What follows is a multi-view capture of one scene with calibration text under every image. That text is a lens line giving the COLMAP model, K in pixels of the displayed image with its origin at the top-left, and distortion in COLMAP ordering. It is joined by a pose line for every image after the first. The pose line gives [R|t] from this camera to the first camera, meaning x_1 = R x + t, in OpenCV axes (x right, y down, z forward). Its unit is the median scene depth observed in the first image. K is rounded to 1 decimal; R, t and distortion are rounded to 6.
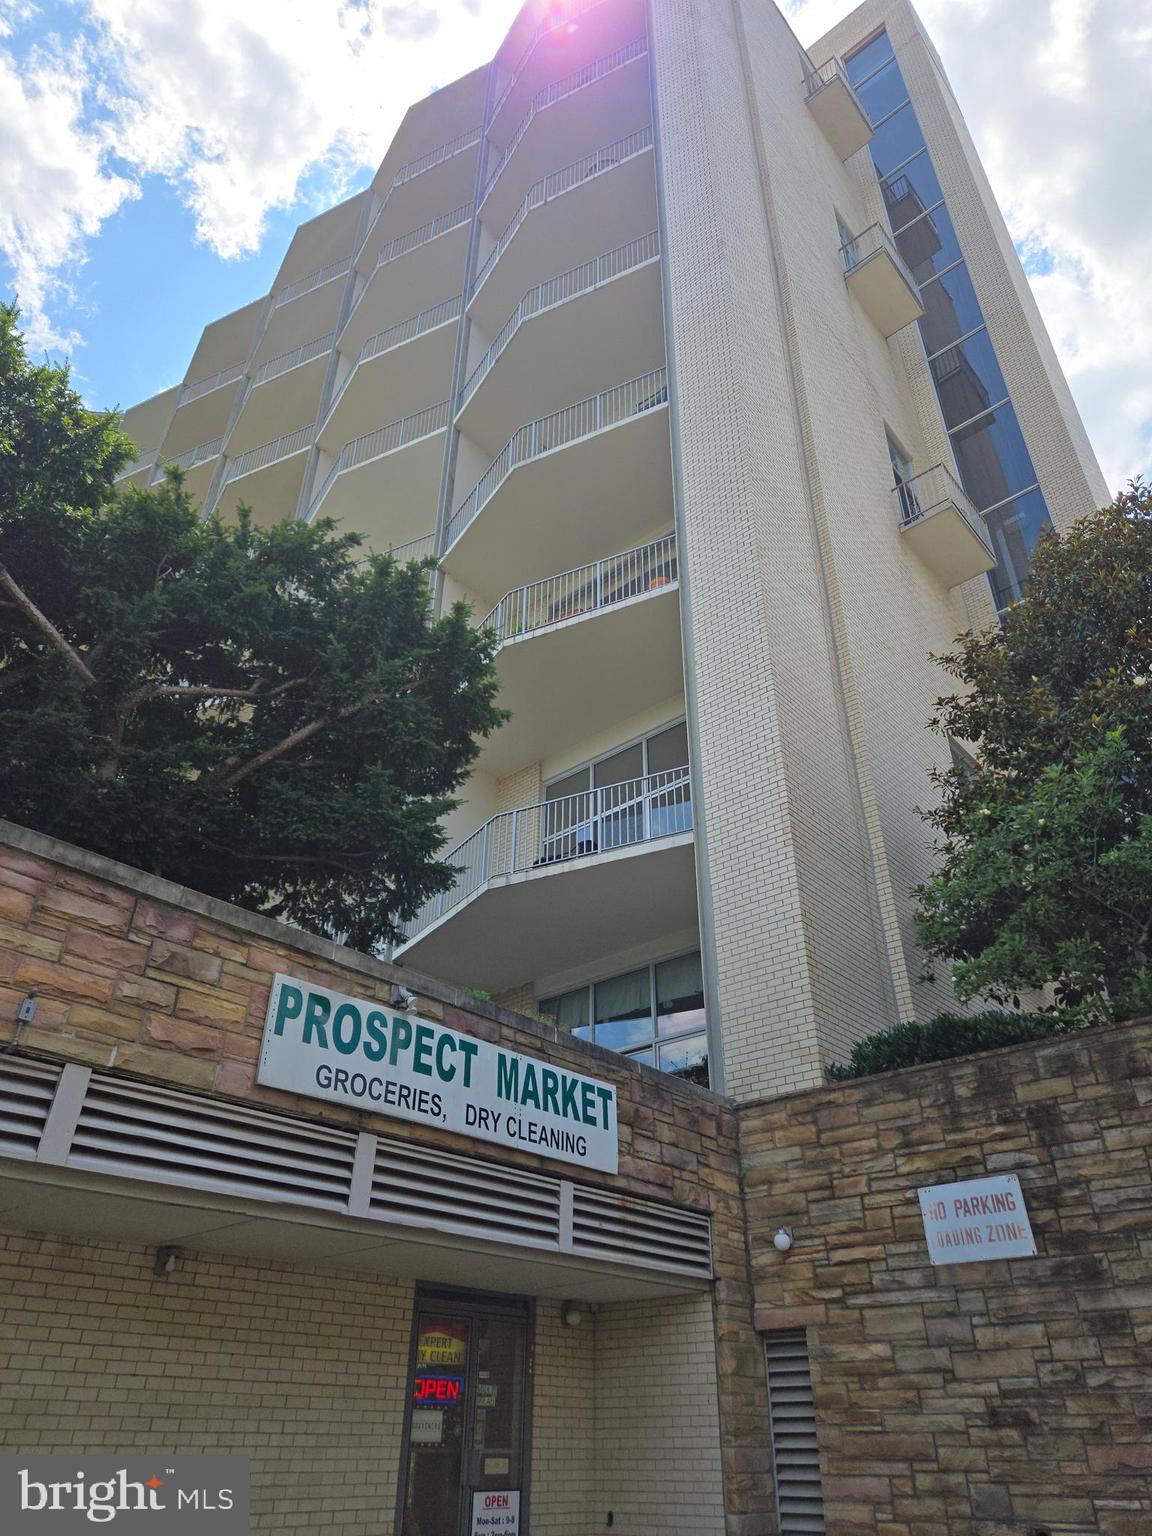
lens RADIAL K [[1028.5, 0, 591.6], [0, 1028.5, 763.4], [0, 0, 1]] dist [0.086202, -0.078379]
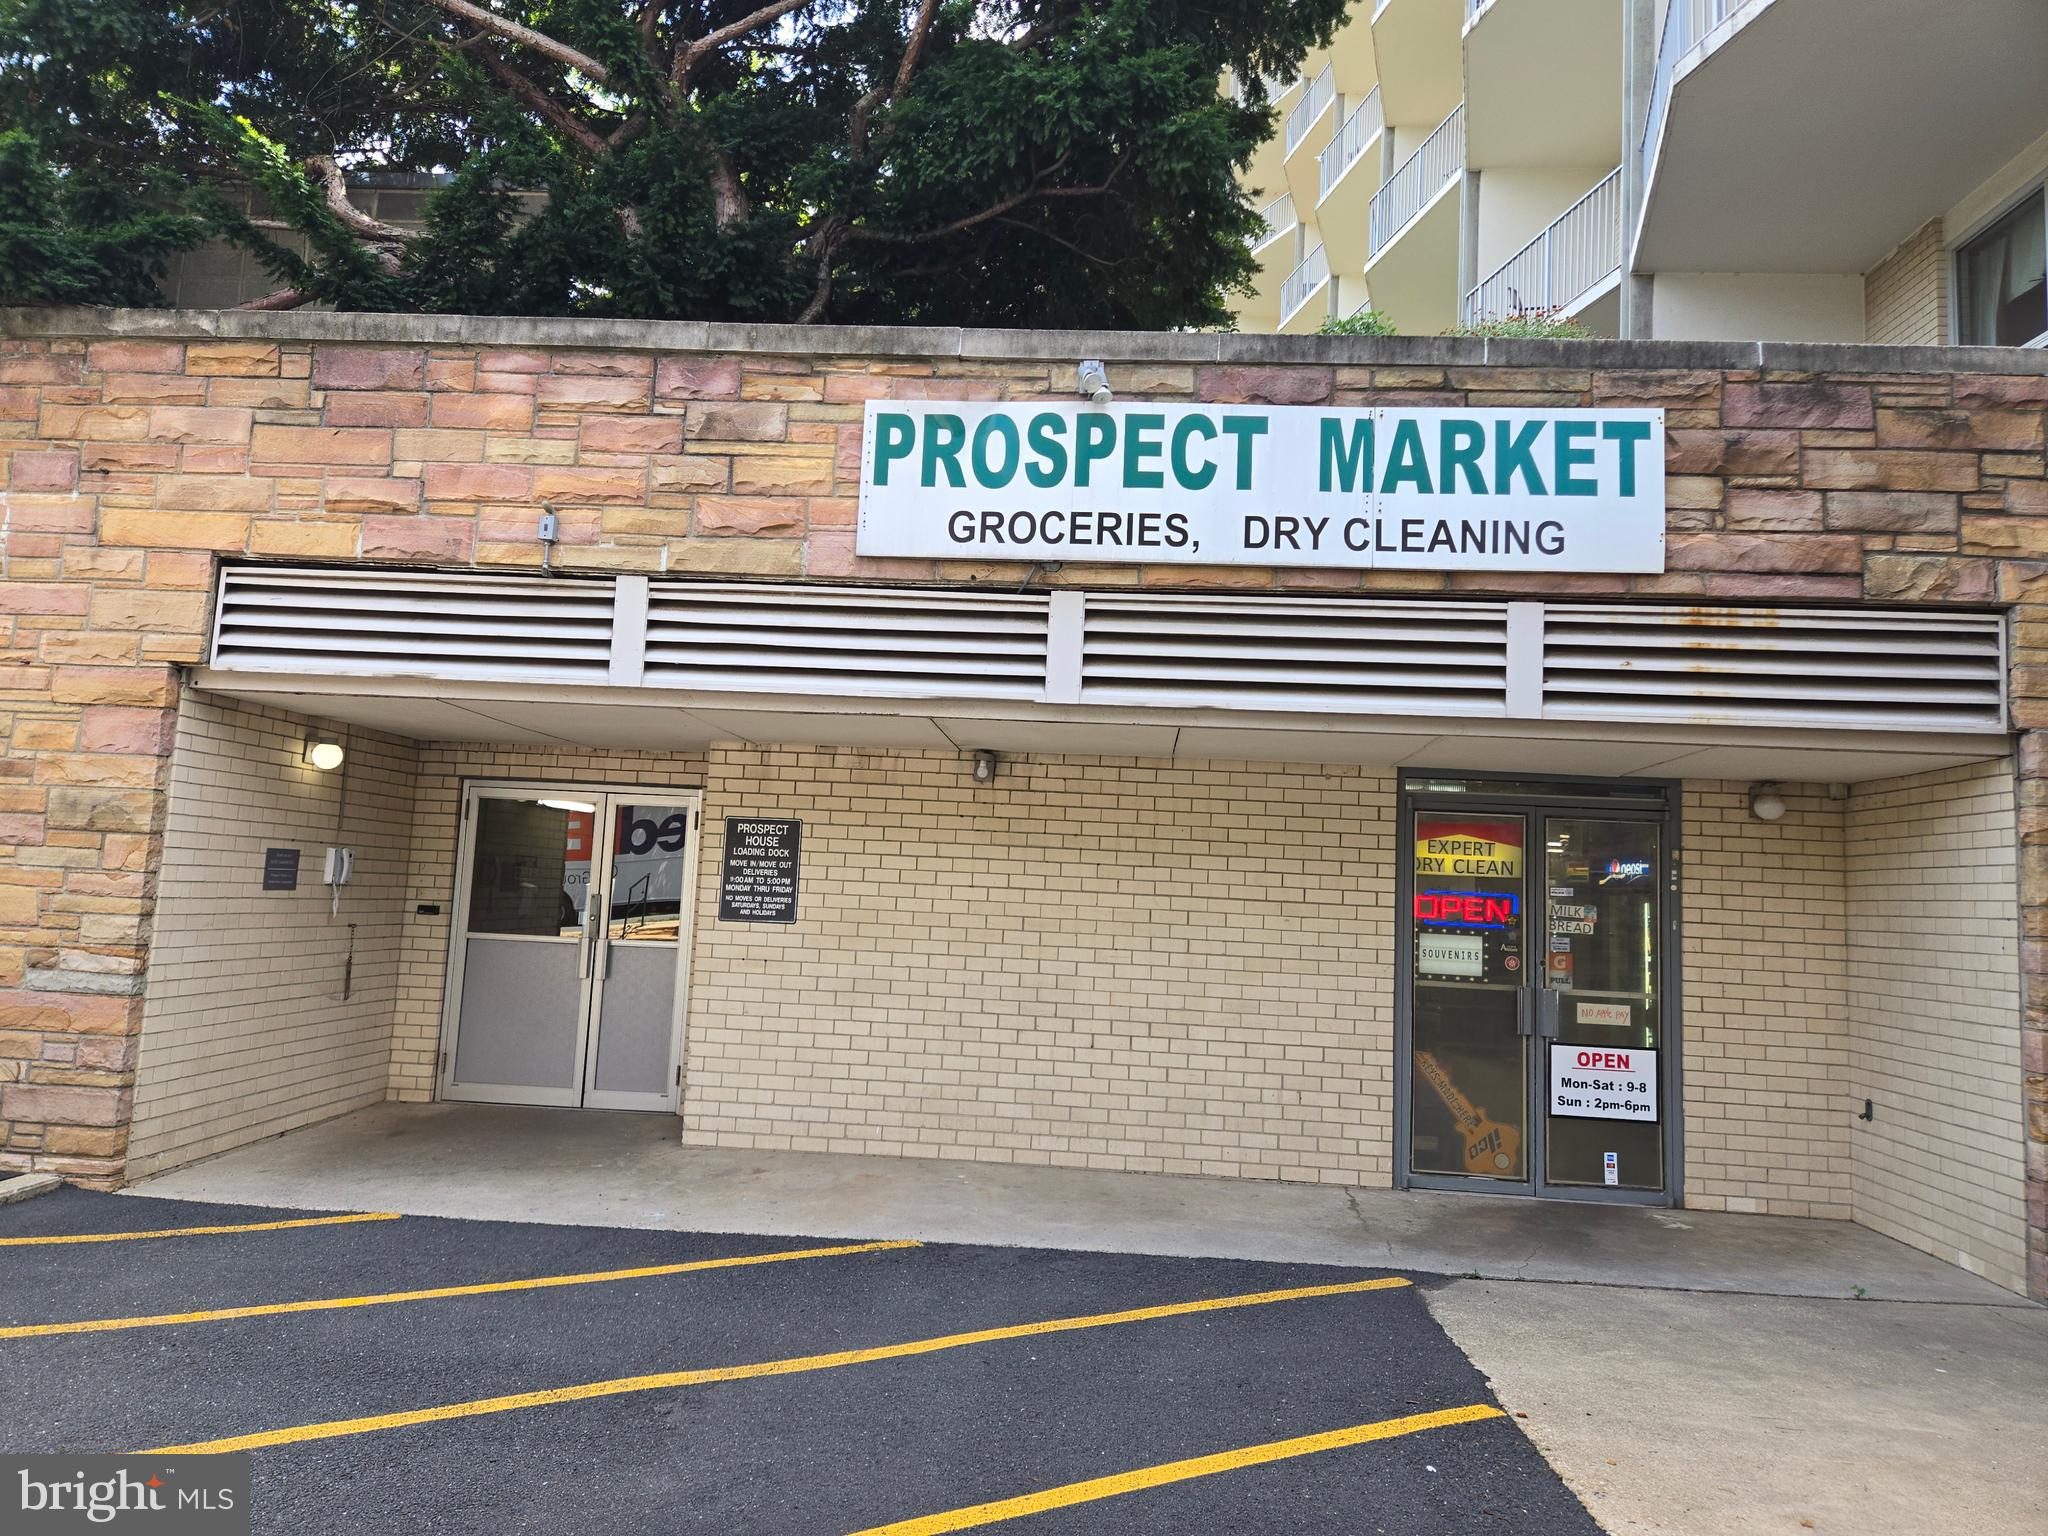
lens RADIAL K [[1371.4, 0, 1010.0], [0, 1371.4, 753.4], [0, 0, 1]] dist [0.086202, -0.078379]
pose [[0.598113, -0.054822, -0.799534, 0.380041], [0.401703, 0.883787, 0.239906, 0.181727], [0.693466, -0.464666, 0.550627, 0.360973]]
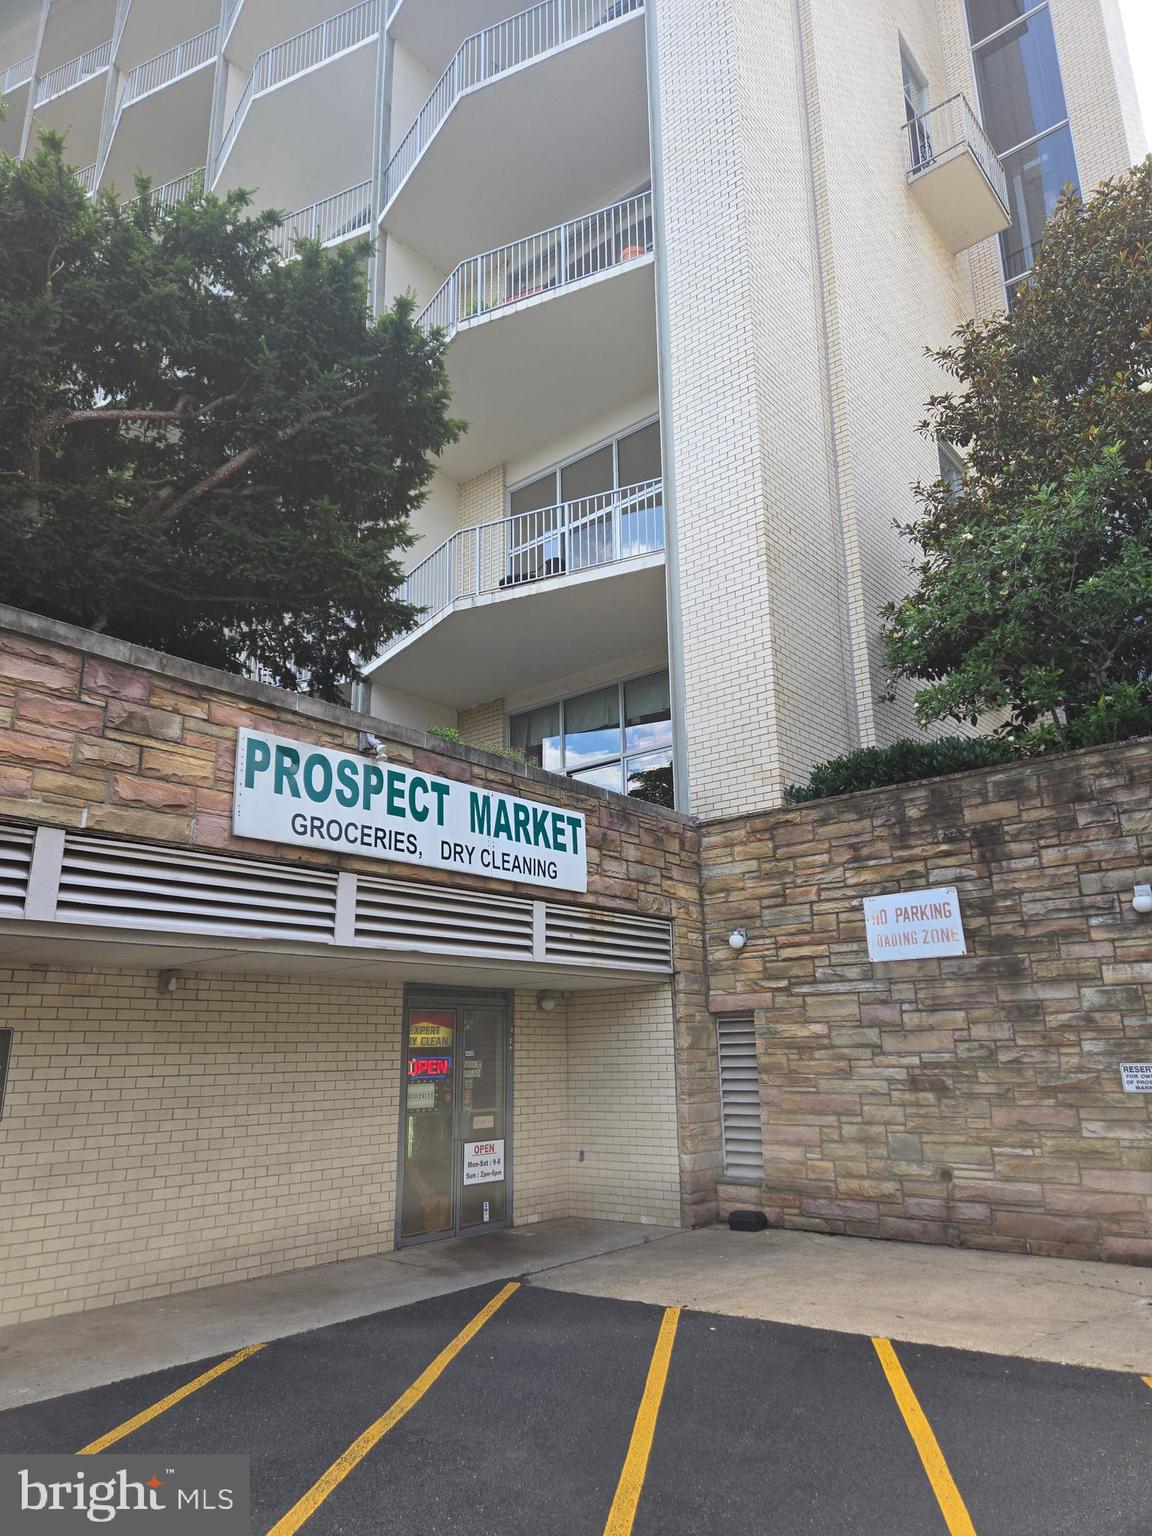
lens RADIAL K [[1028.5, 0, 591.9], [0, 1028.5, 781.6], [0, 0, 1]] dist [0.086202, -0.078379]
pose [[0.999559, -0.012954, 0.026711, 0.003581], [0.003993, 0.950268, 0.311409, -0.044726], [-0.029417, -0.311165, 0.949901, 0.027156]]
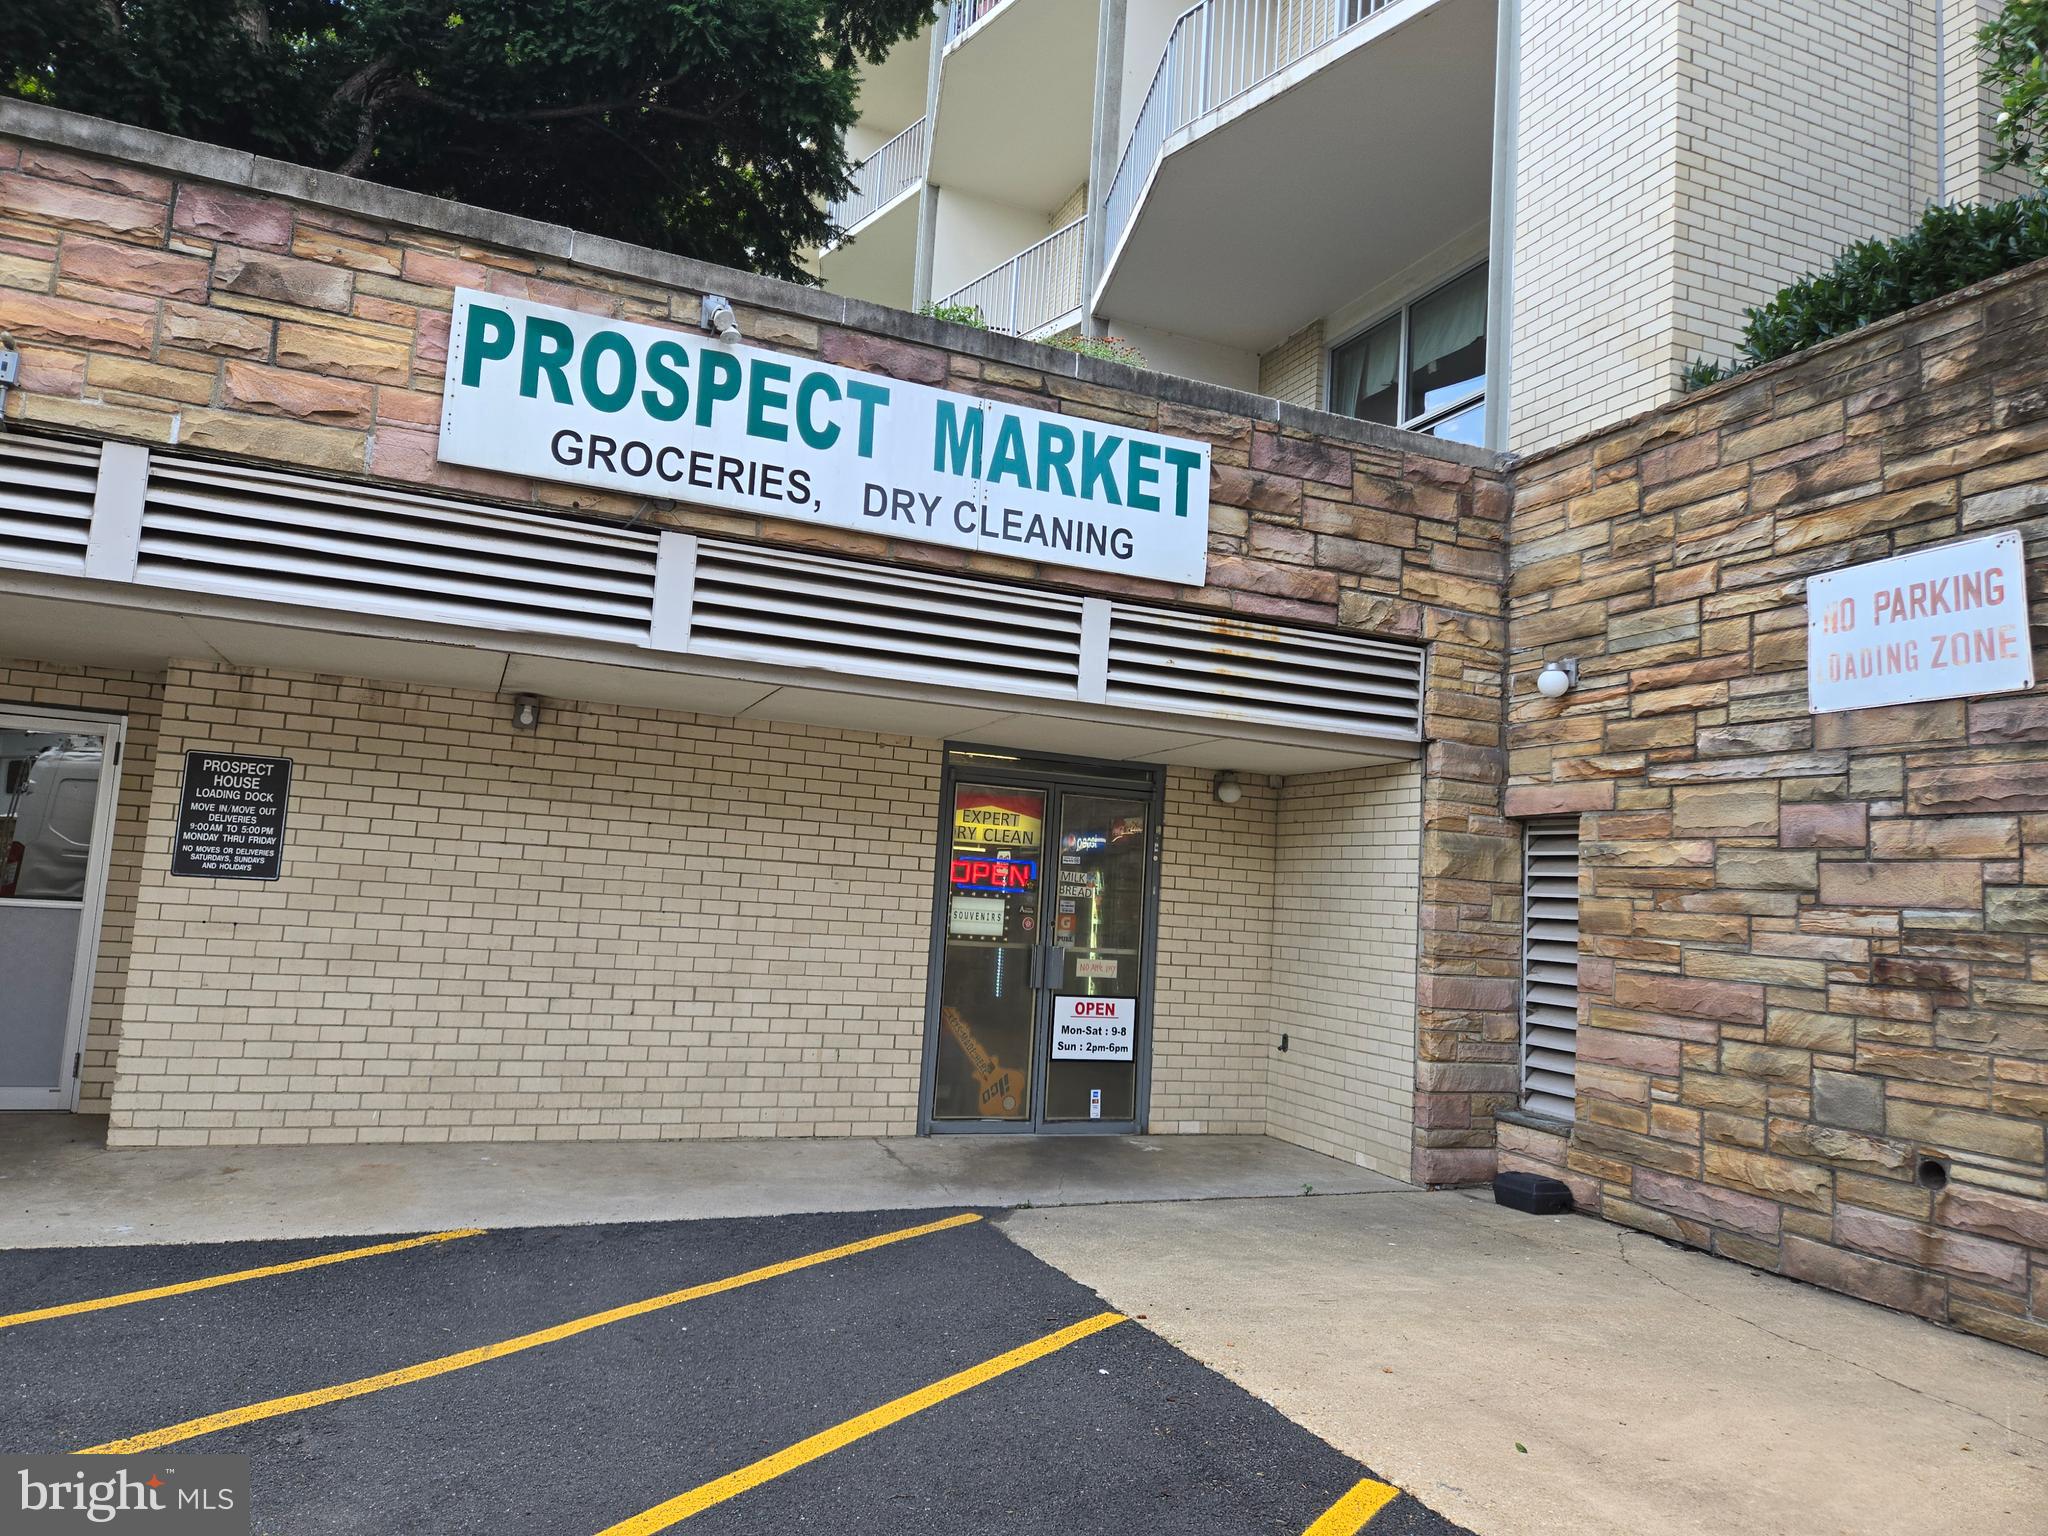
lens RADIAL K [[1371.4, 0, 1004.9], [0, 1371.4, 751.1], [0, 0, 1]] dist [0.086202, -0.078379]
pose [[0.889820, 0.005200, -0.456282, 0.285515], [0.197243, 0.897309, 0.394882, 0.148744], [0.411479, -0.441372, 0.797418, 0.287773]]
